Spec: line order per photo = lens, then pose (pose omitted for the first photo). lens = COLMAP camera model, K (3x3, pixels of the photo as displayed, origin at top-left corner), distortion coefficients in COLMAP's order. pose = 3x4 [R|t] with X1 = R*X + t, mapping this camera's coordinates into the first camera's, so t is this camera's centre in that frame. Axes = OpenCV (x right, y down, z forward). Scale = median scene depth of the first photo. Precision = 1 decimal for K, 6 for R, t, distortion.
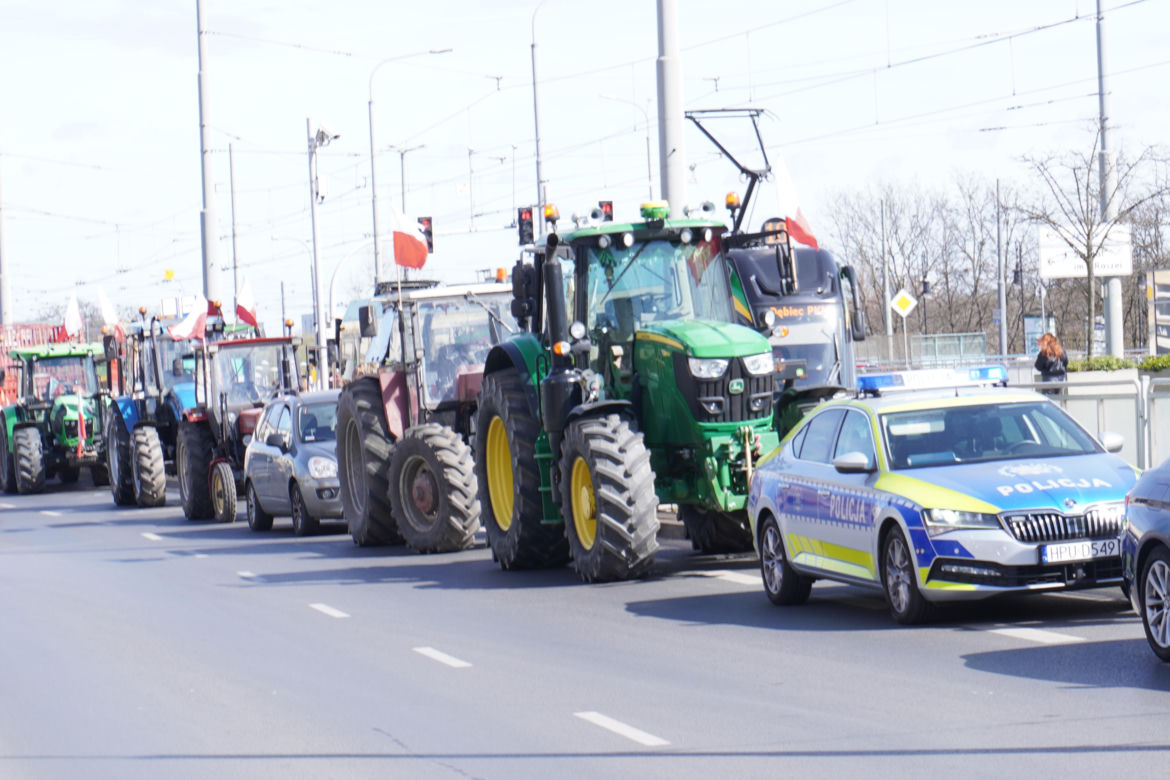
lens RADIAL K [[4144.9, 0, 539.5], [0, 4144.9, 405.8], [0, 0, 1]] dist [0.146436, 0.000000]
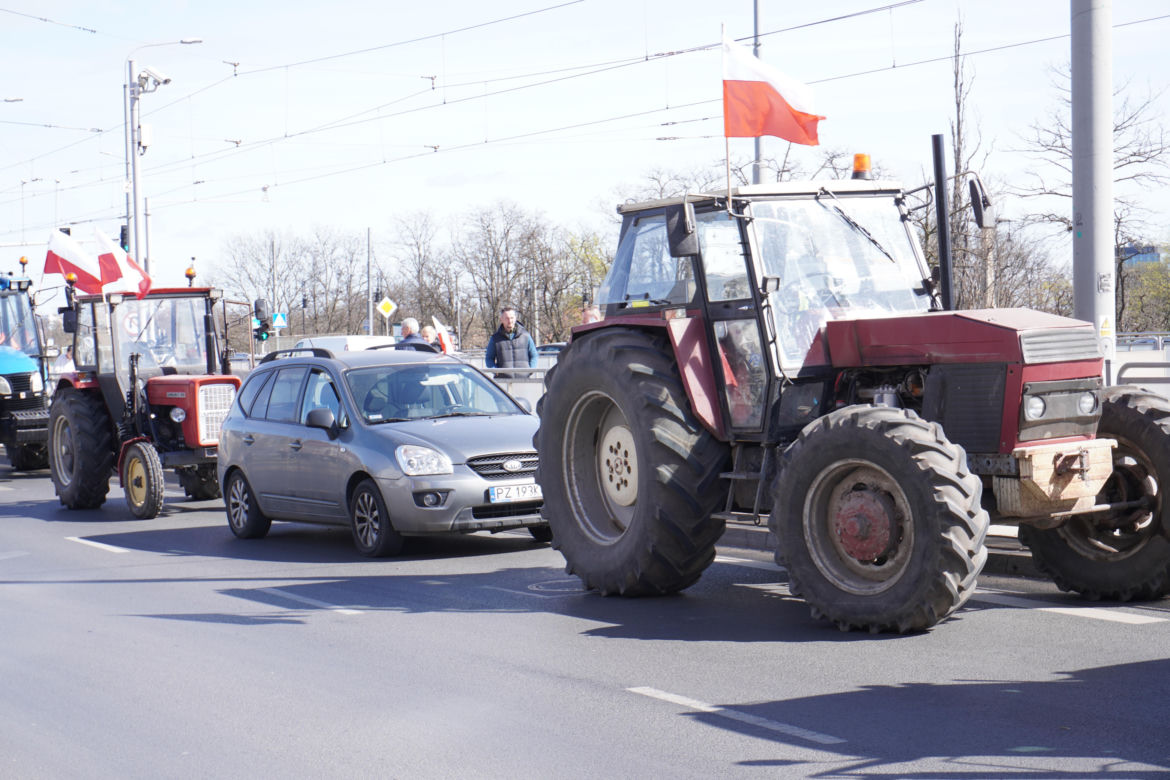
lens RADIAL K [[2548.0, 0, 543.8], [0, 2548.0, 427.4], [0, 0, 1]] dist [0.004271, 0.000000]
pose [[0.971862, 0.018562, 0.234820, -0.142667], [-0.022100, 0.999678, 0.012445, 0.003944], [-0.234514, -0.017284, 0.971959, 0.625093]]
